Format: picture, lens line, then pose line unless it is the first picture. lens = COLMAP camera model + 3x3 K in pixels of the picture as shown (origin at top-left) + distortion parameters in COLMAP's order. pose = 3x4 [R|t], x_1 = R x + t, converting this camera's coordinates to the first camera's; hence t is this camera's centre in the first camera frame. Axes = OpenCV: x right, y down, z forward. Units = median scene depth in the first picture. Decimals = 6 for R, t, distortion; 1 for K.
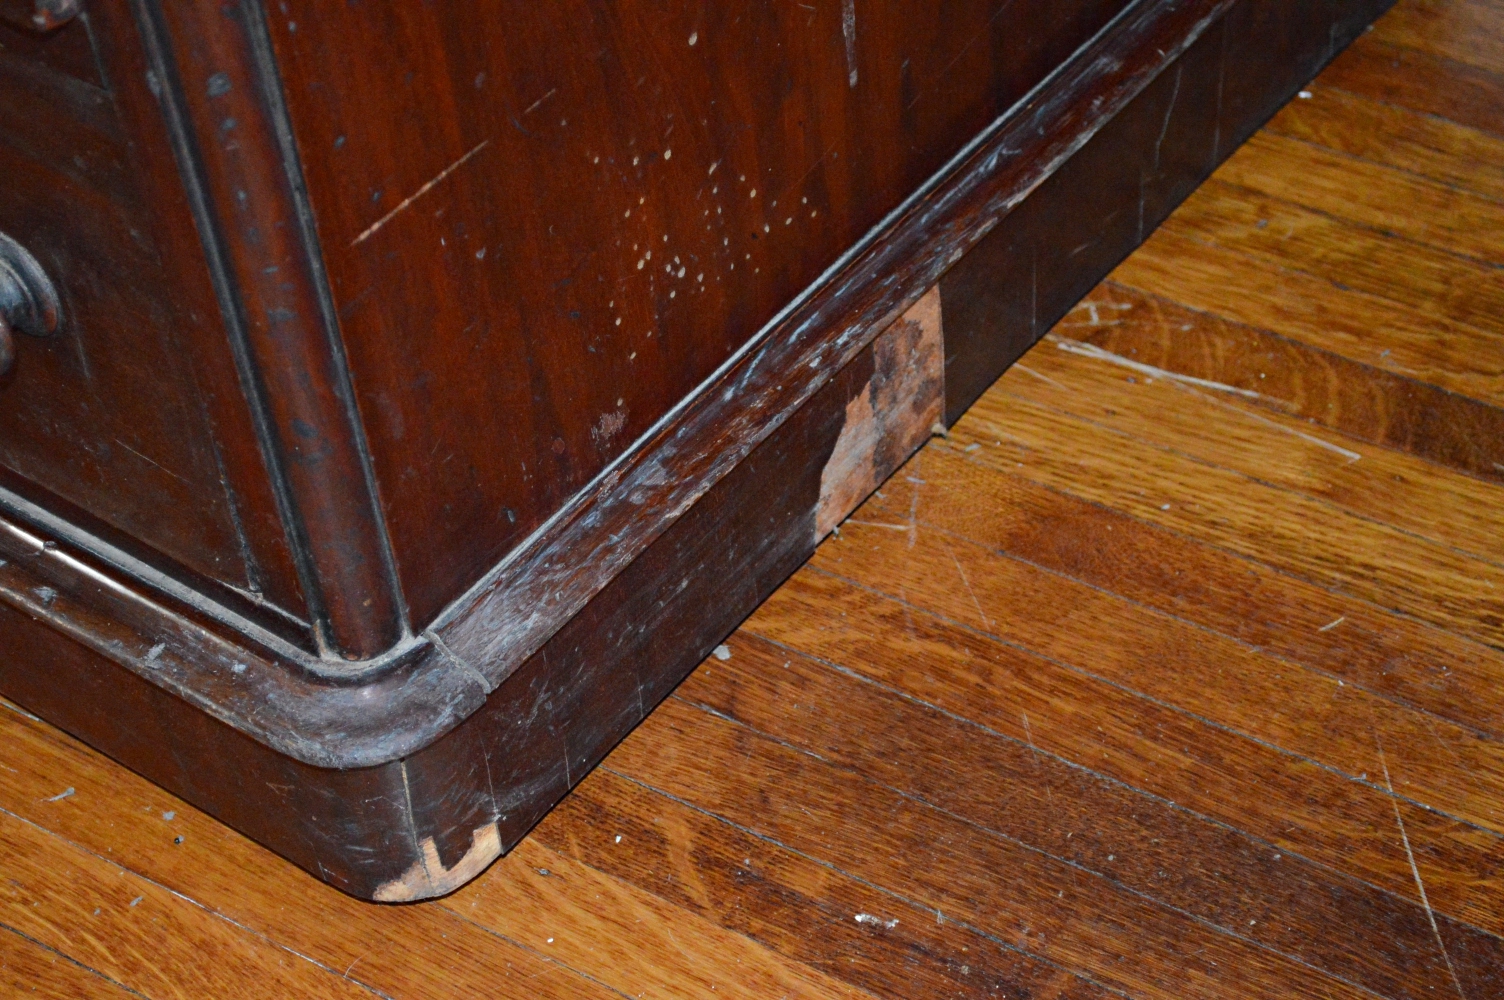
lens RADIAL K [[3161.2, 0, 755.5], [0, 3161.2, 501.9], [0, 0, 1]] dist [0.000357, 0.000000]
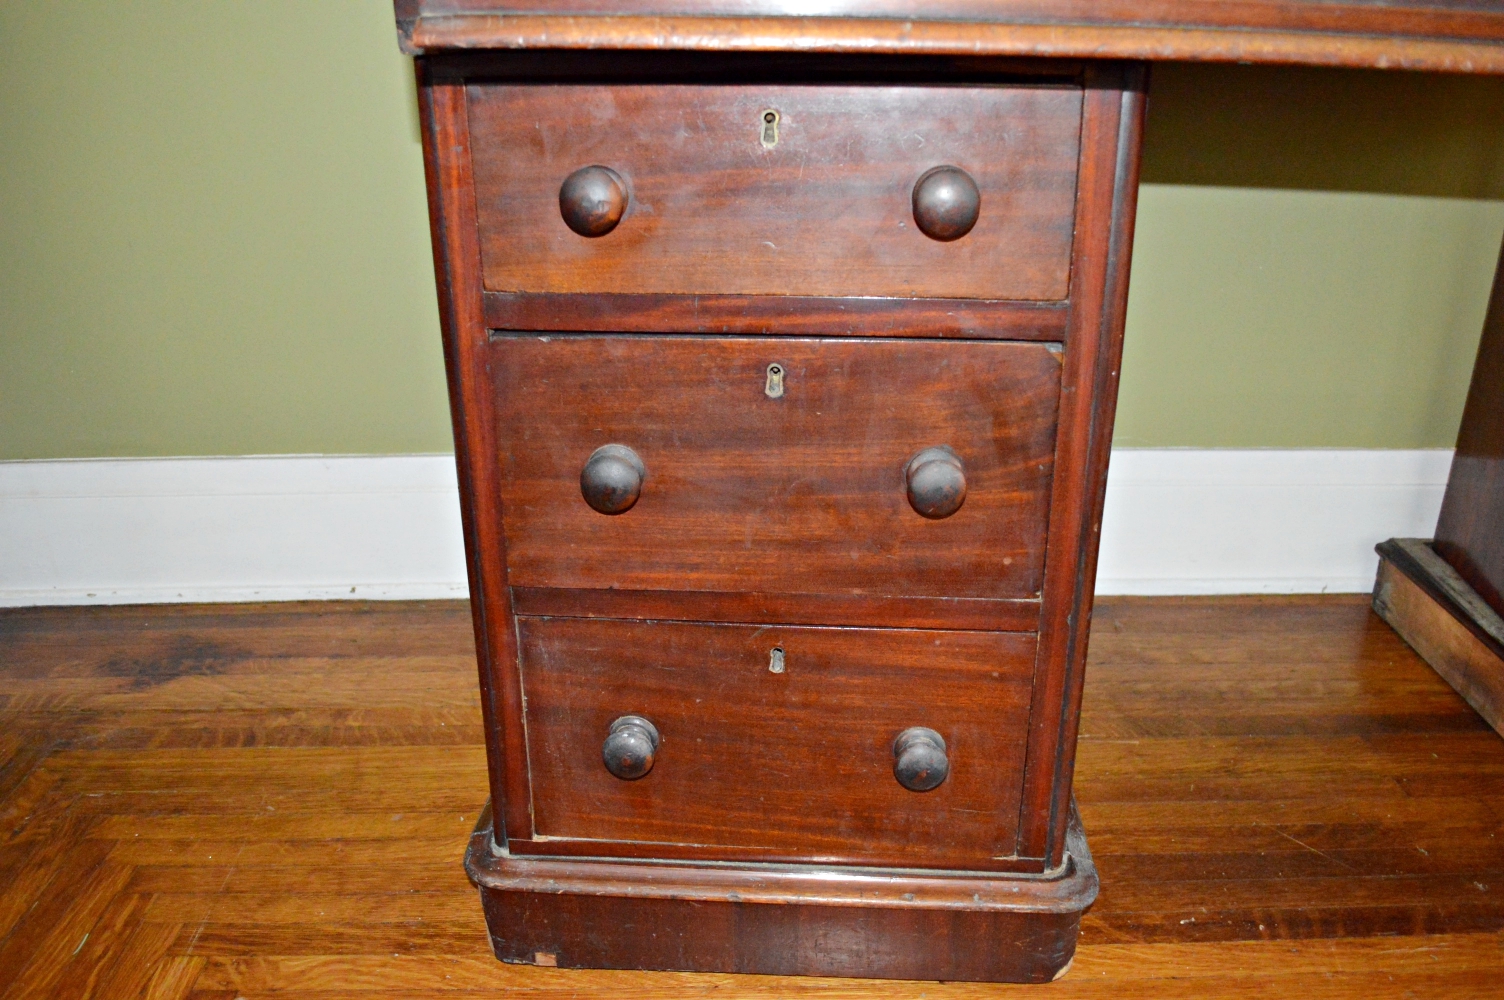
lens RADIAL K [[1204.0, 0, 760.3], [0, 1204.0, 500.7], [0, 0, 1]] dist [-0.084780, 0.012585]
pose [[0.828858, -0.125205, 0.545269, -0.714241], [0.321122, 0.904567, -0.280428, -0.021644], [-0.458121, 0.407533, 0.789964, 0.236804]]
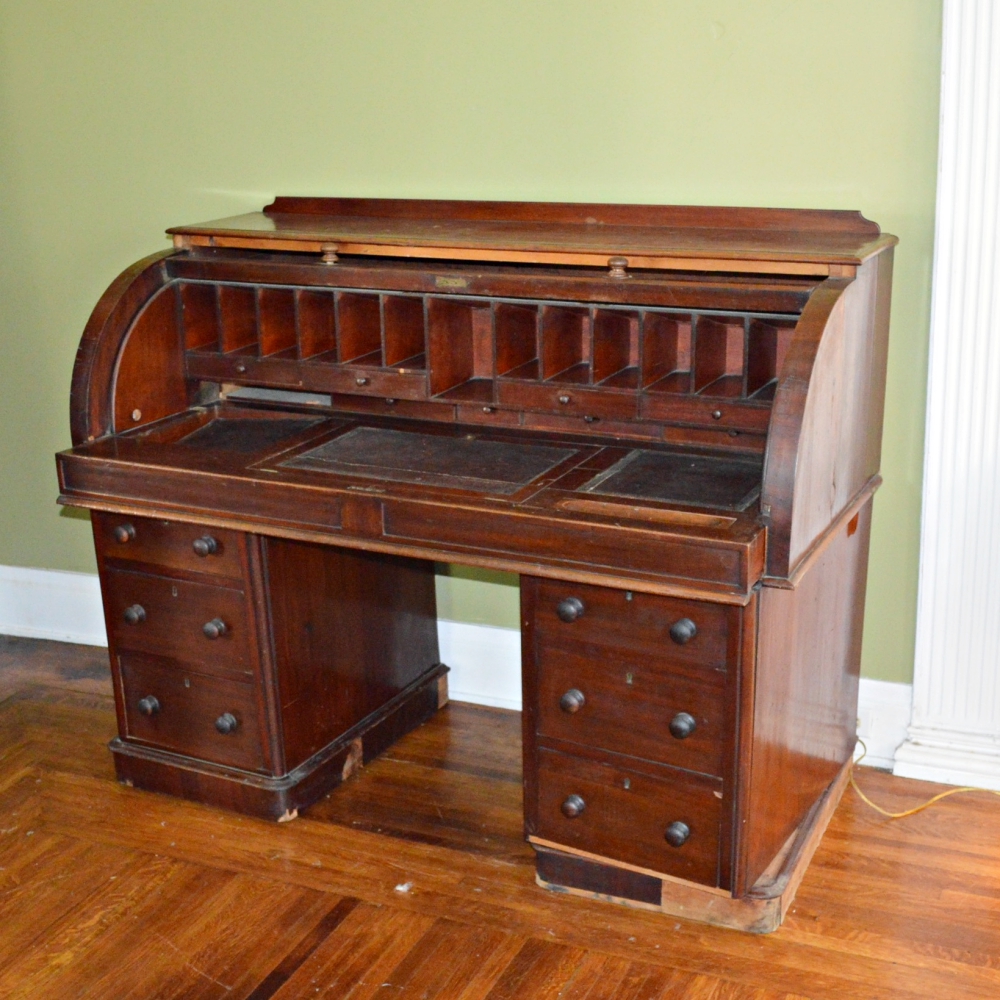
lens RADIAL K [[1515.2, 0, 474.3], [0, 1515.2, 555.7], [0, 0, 1]] dist [-0.082220, 0.000000]
pose [[0.986668, -0.000286, 0.162745, -0.215233], [0.066279, 0.914019, -0.400220, 0.843788], [-0.148637, 0.405671, 0.901853, -1.939538]]
